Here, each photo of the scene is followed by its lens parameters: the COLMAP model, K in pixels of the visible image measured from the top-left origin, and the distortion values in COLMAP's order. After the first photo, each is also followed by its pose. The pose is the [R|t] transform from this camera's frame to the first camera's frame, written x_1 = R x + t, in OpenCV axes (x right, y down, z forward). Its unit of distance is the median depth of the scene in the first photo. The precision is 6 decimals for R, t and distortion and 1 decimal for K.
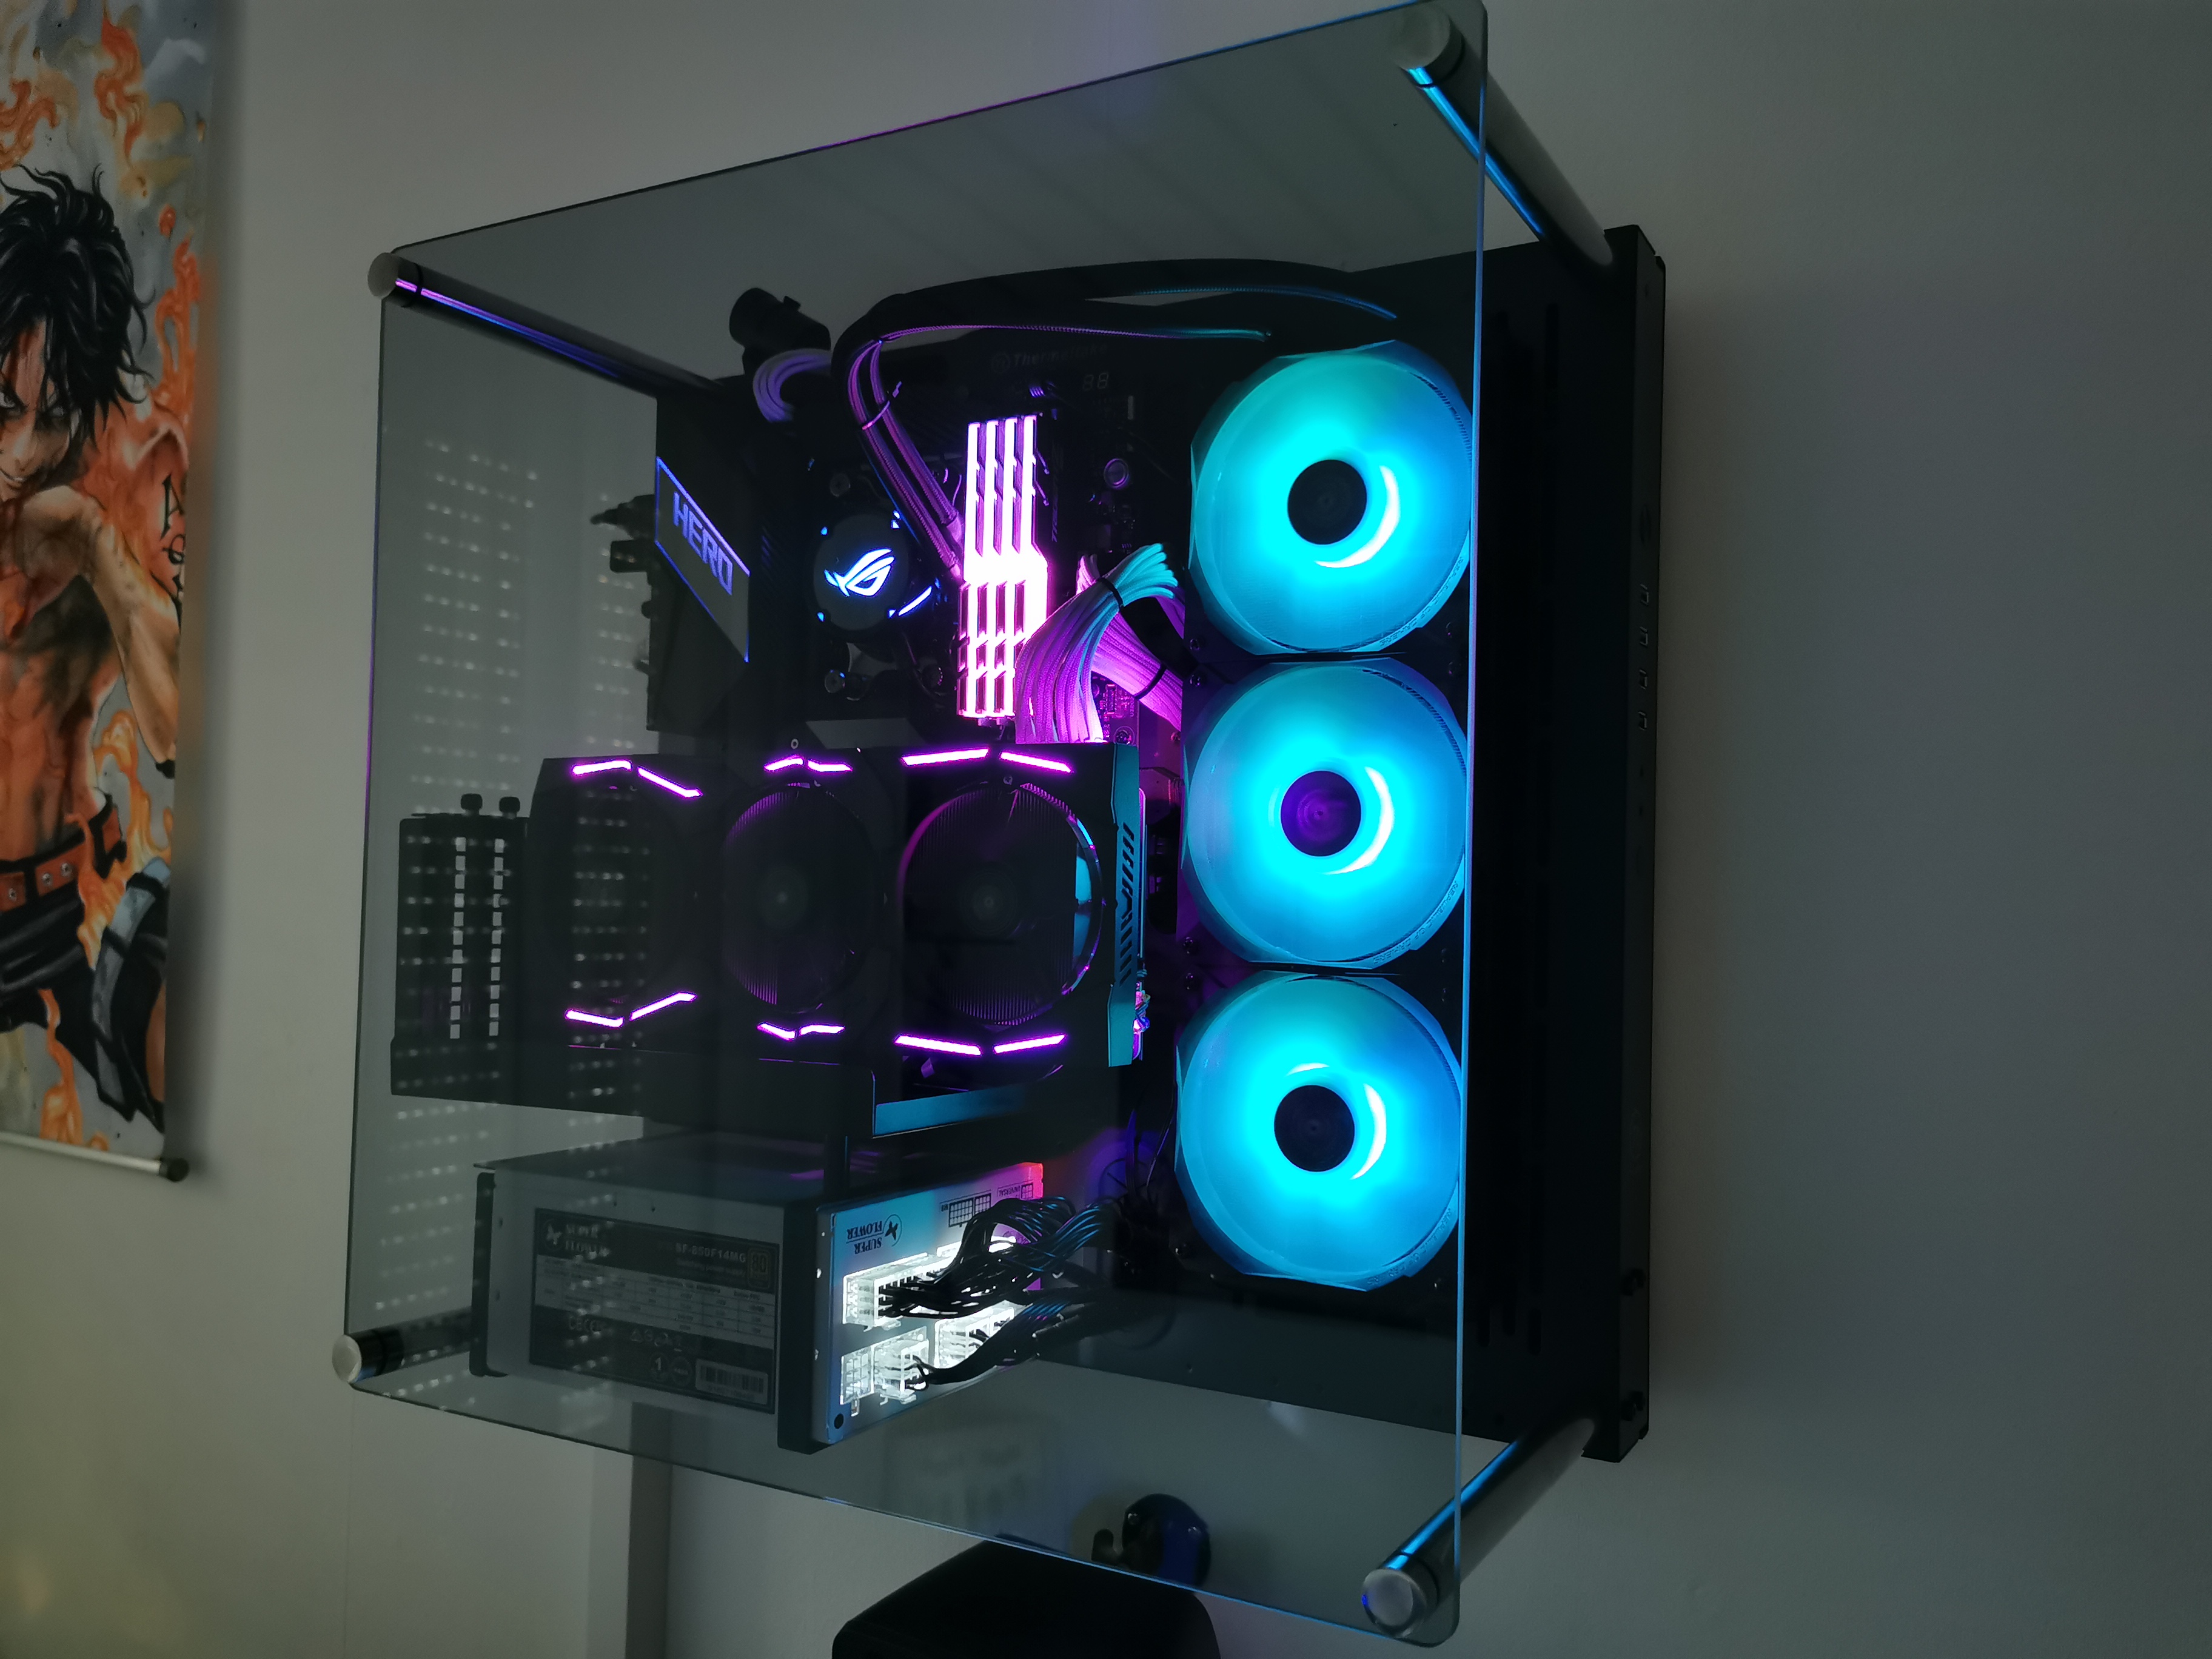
lens RADIAL K [[1752.6, 0, 1106.0], [0, 1752.6, 829.5], [0, 0, 1]] dist [0.004734, -0.108264]
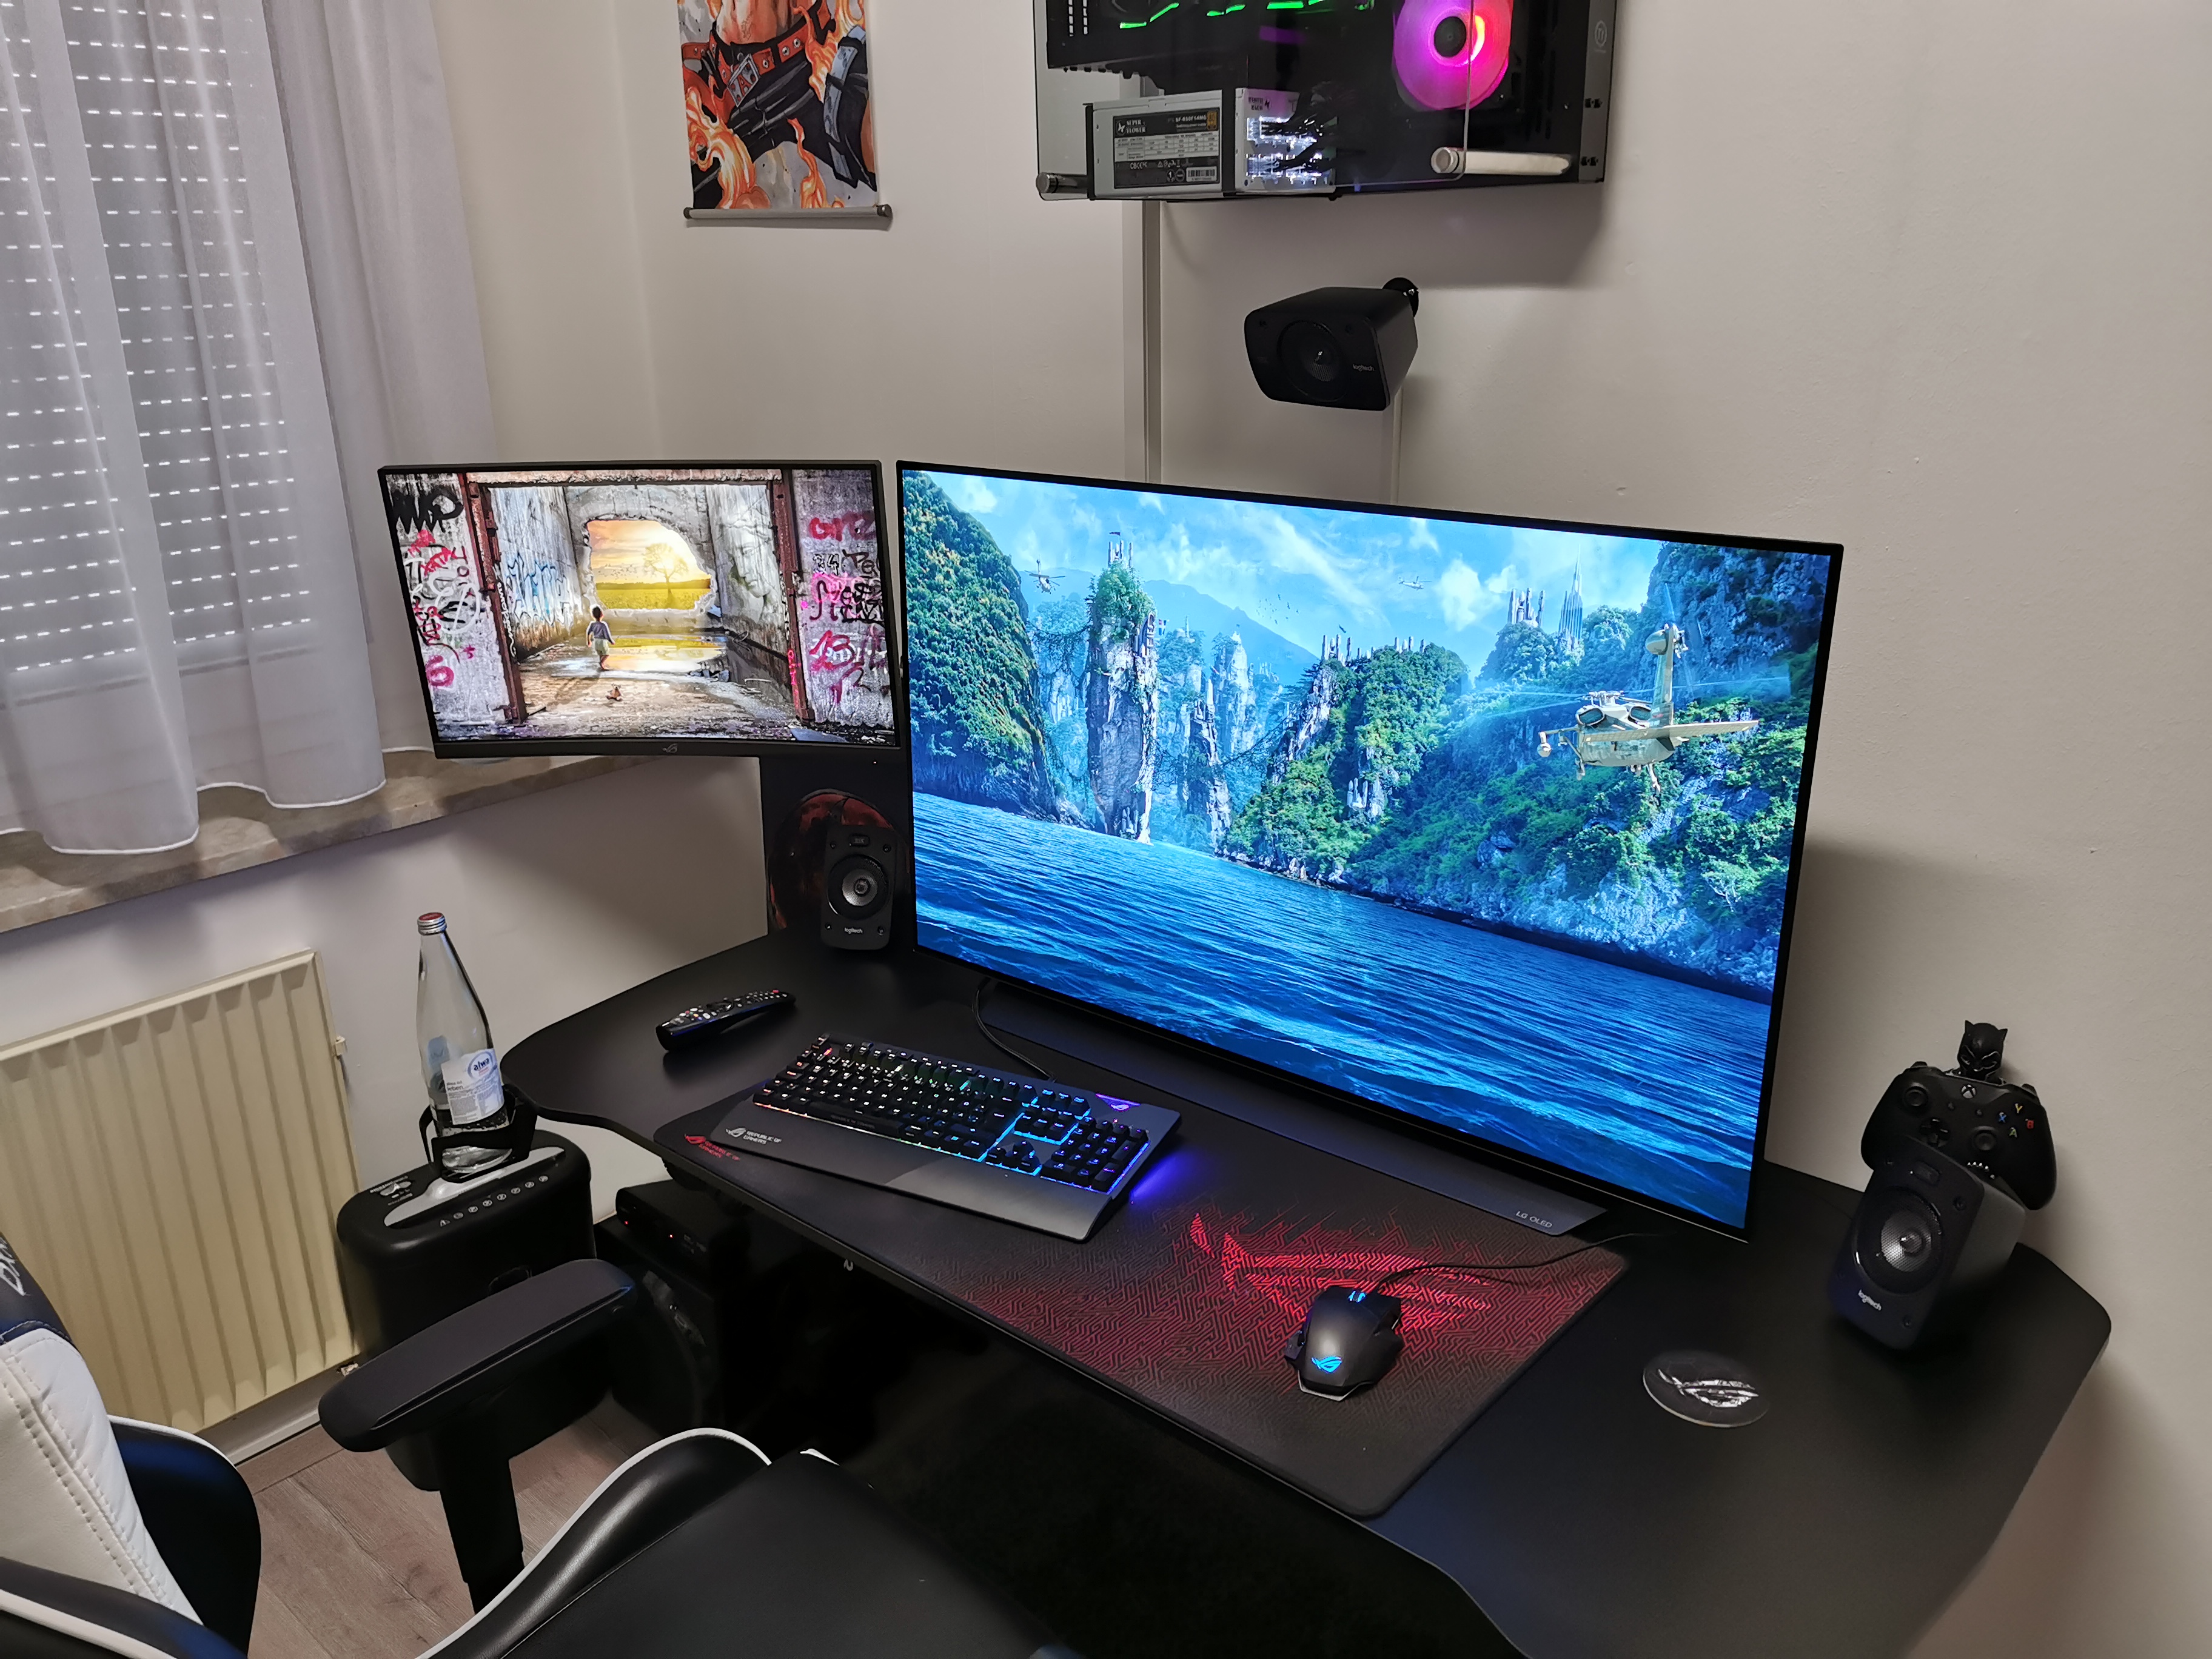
lens RADIAL K [[1752.6, 0, 1106.0], [0, 1752.6, 829.5], [0, 0, 1]] dist [0.004734, -0.108264]
pose [[0.968954, 0.038673, -0.244196, 0.139653], [0.052543, 0.932919, 0.356233, 0.154703], [0.241591, -0.358004, 0.901924, -0.763522]]
